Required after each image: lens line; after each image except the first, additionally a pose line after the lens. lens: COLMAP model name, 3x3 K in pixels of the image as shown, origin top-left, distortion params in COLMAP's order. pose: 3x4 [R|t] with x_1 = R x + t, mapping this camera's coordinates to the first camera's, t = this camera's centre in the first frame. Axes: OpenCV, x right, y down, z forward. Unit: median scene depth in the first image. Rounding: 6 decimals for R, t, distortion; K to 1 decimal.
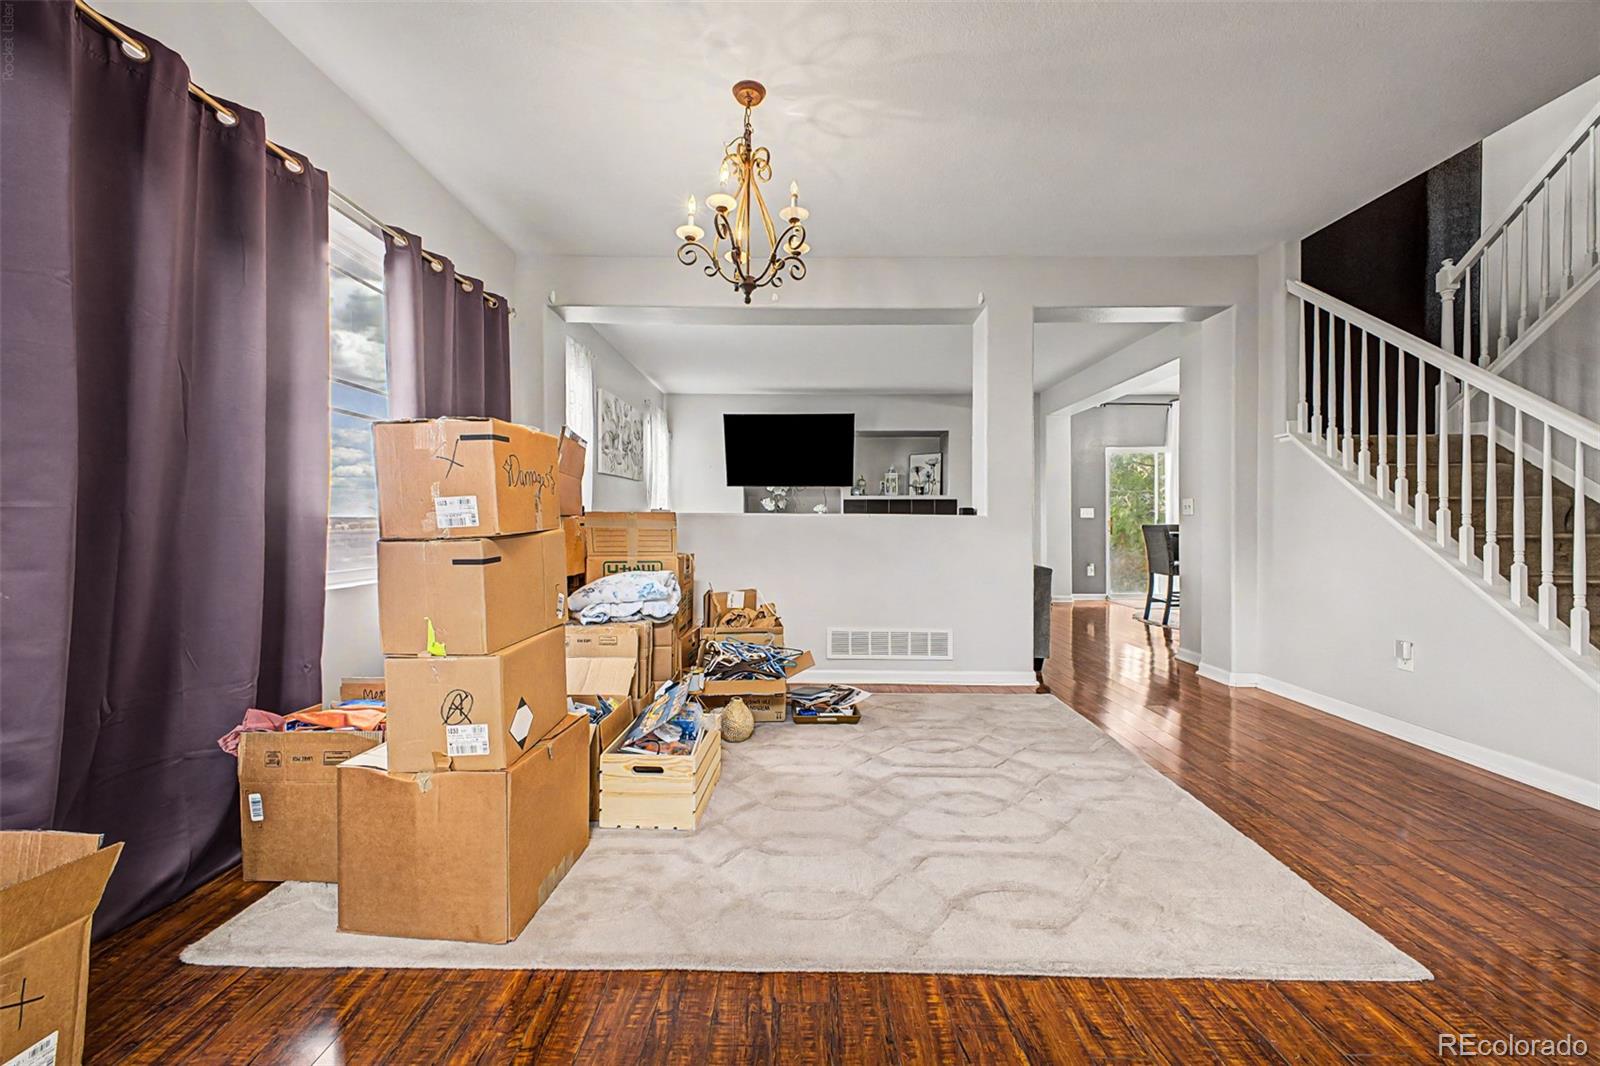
lens RADIAL K [[637.3, 0, 800.1], [0, 637.3, 521.0], [0, 0, 1]] dist [0.022585, -0.005277]
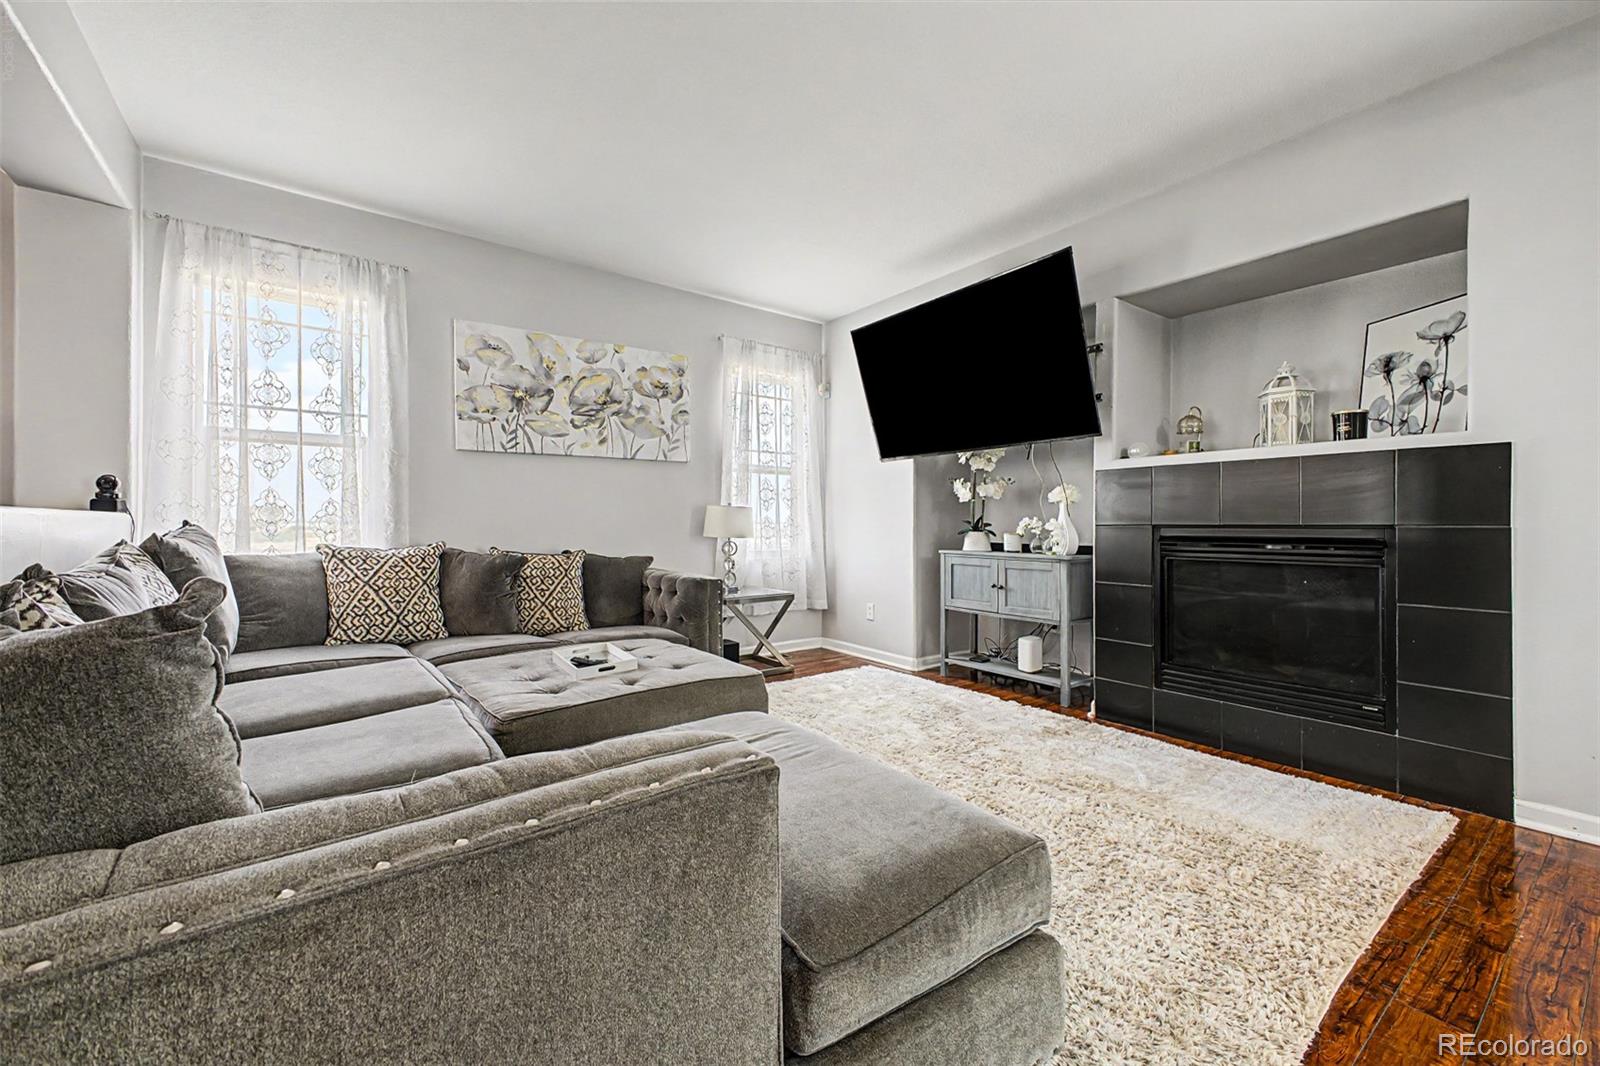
lens RADIAL K [[637.3, 0, 815.7], [0, 637.3, 518.1], [0, 0, 1]] dist [0.022585, -0.005277]
pose [[0.587654, -0.004734, -0.809098, 0.845031], [-0.003751, 0.999956, -0.008576, 0.003853], [0.809103, 0.008075, 0.587611, 1.744512]]
